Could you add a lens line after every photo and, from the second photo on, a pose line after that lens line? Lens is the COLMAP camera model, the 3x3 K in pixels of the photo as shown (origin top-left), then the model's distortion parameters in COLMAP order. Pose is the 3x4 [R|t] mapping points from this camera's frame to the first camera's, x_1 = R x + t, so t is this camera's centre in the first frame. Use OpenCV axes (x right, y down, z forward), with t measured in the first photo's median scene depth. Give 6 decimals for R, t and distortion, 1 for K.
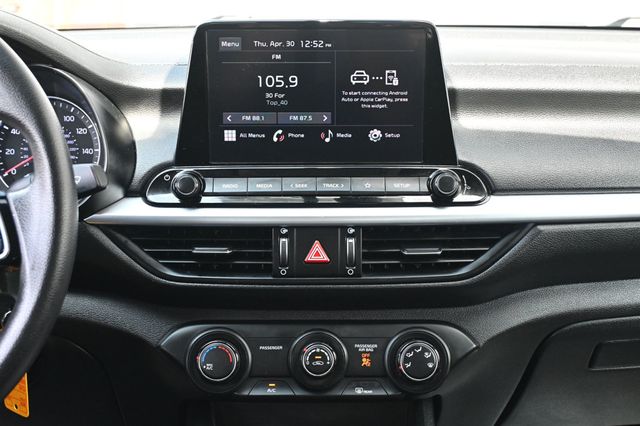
lens RADIAL K [[1019.3, 0, 318.7], [0, 1019.3, 212.1], [0, 0, 1]] dist [0.030459, 0.000000]
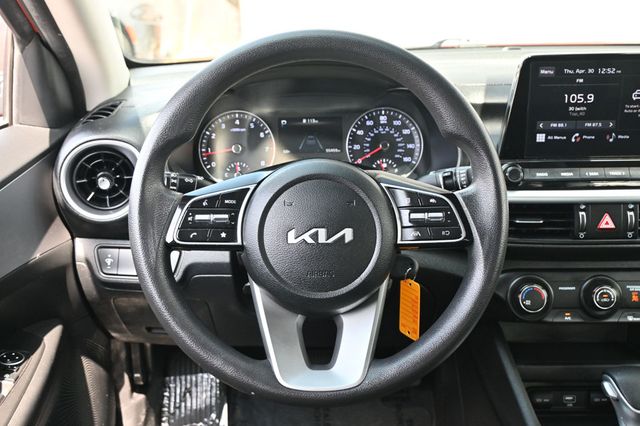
lens RADIAL K [[690.4, 0, 324.2], [0, 690.4, 209.7], [0, 0, 1]] dist [0.008967, 0.000000]
pose [[0.999461, -0.005318, -0.032395, -0.354582], [0.007922, 0.996701, 0.080772, -0.056069], [0.031859, -0.080985, 0.996206, 0.043676]]
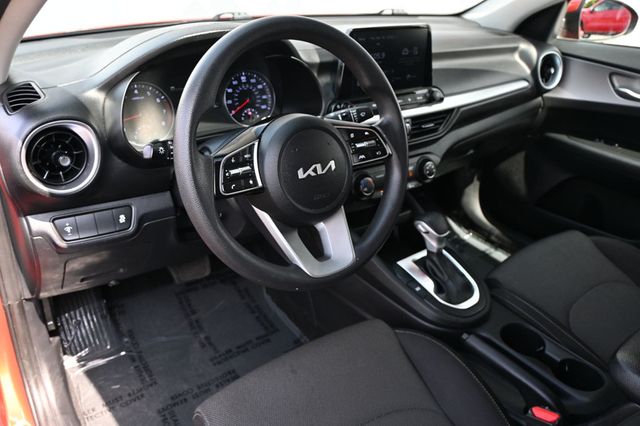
lens RADIAL K [[493.4, 0, 317.9], [0, 493.4, 211.7], [0, 0, 1]] dist [-0.009344, 0.000854]
pose [[0.831078, -0.228069, 0.507242, -0.752512], [0.098813, 0.958090, 0.268884, -0.104374], [-0.547308, -0.173342, 0.818784, 0.151299]]
